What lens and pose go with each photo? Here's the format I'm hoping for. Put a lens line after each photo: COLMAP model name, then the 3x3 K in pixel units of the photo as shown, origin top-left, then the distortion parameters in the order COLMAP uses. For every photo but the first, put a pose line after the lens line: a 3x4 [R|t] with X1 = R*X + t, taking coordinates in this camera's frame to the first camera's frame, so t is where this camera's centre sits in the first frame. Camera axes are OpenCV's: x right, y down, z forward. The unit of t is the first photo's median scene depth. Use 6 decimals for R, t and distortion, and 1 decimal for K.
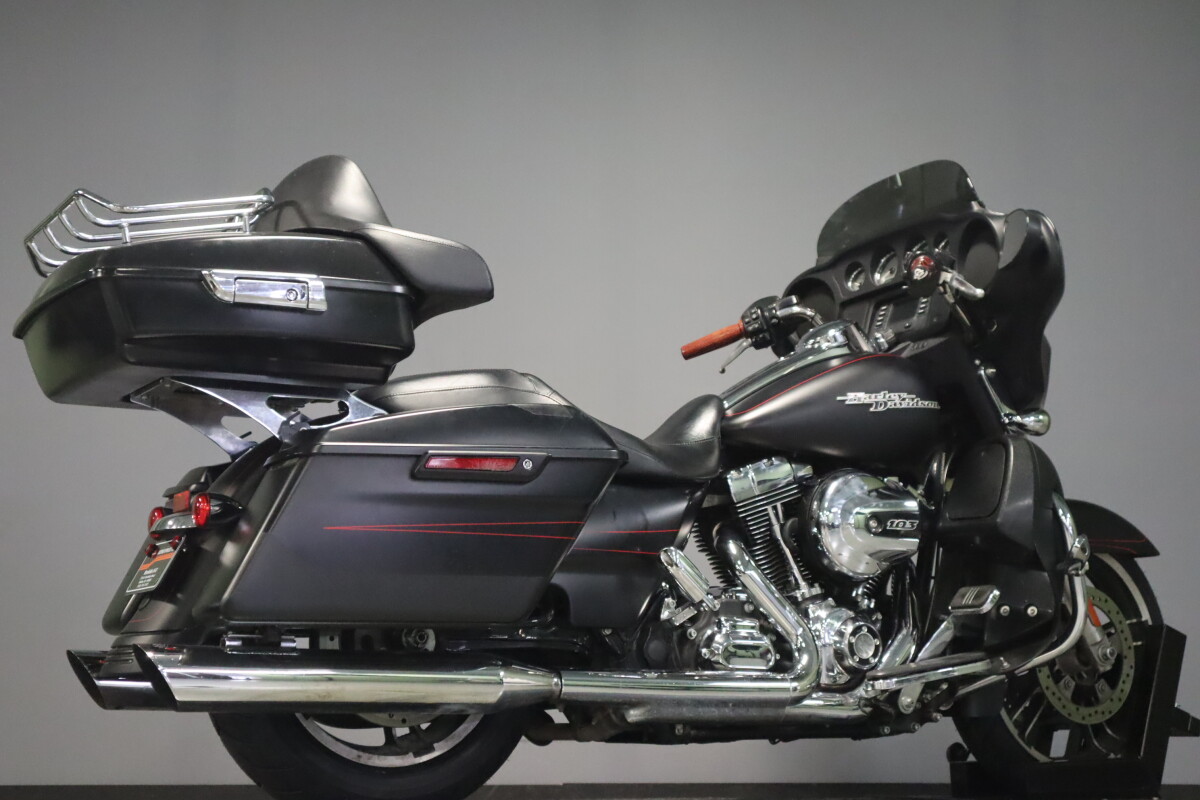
lens RADIAL K [[1762.8, 0, 600.0], [0, 1762.8, 400.0], [0, 0, 1]] dist [0.014862, -0.031835]
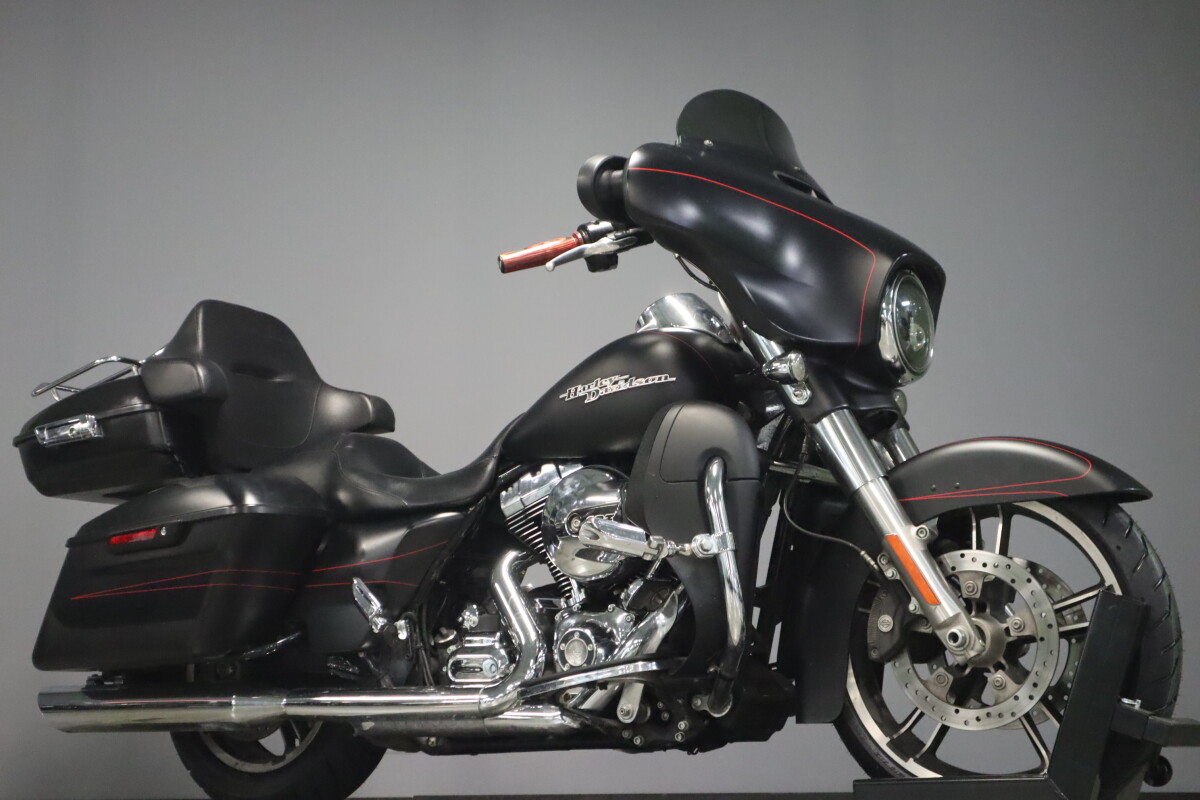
lens RADIAL K [[1762.8, 0, 600.0], [0, 1762.8, 400.0], [0, 0, 1]] dist [0.014862, -0.031835]
pose [[0.461450, -0.167951, -0.871123, 0.978229], [0.172516, 0.980161, -0.097588, 0.097932], [0.870231, -0.105251, 0.481270, 0.550926]]
